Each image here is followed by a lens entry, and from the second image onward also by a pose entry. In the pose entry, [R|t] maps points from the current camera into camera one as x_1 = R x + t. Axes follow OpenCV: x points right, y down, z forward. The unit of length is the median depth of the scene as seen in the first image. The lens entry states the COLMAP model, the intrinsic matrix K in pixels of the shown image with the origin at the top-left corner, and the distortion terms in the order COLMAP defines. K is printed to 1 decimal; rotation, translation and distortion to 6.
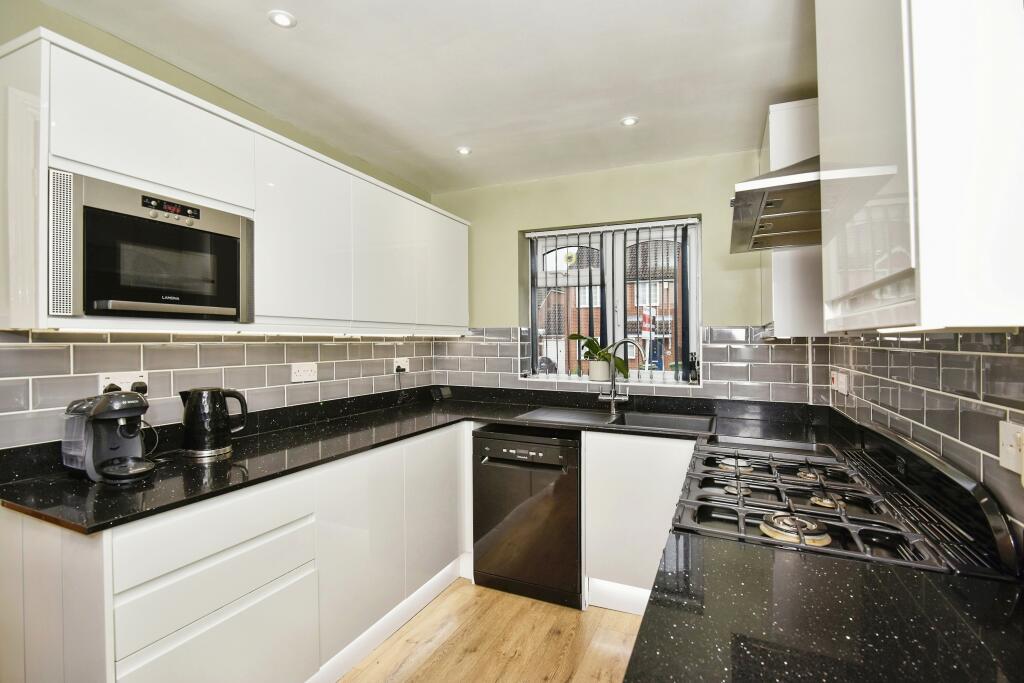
lens RADIAL K [[474.6, 0, 514.1], [0, 474.6, 327.8], [0, 0, 1]] dist [-0.001644, -0.000218]
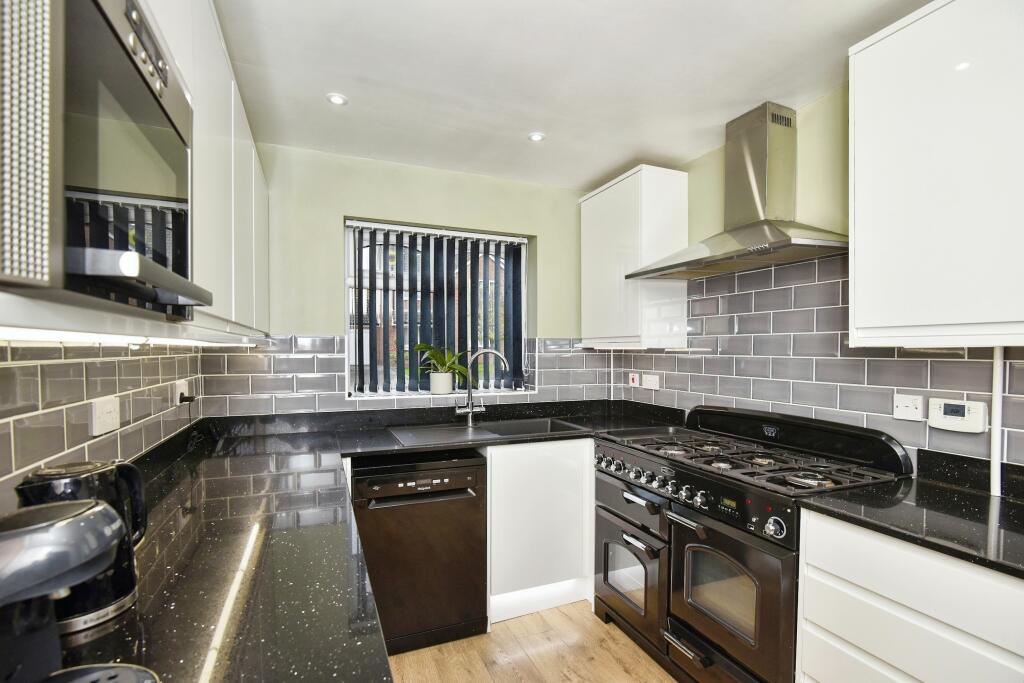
lens RADIAL K [[479.4, 0, 521.9], [0, 479.4, 345.6], [0, 0, 1]] dist [-0.014182, -0.000625]
pose [[0.677494, 0.002580, 0.735523, -0.491438], [-0.015822, 0.999814, 0.011066, 0.003598], [-0.735358, -0.019134, 0.677409, 0.287926]]
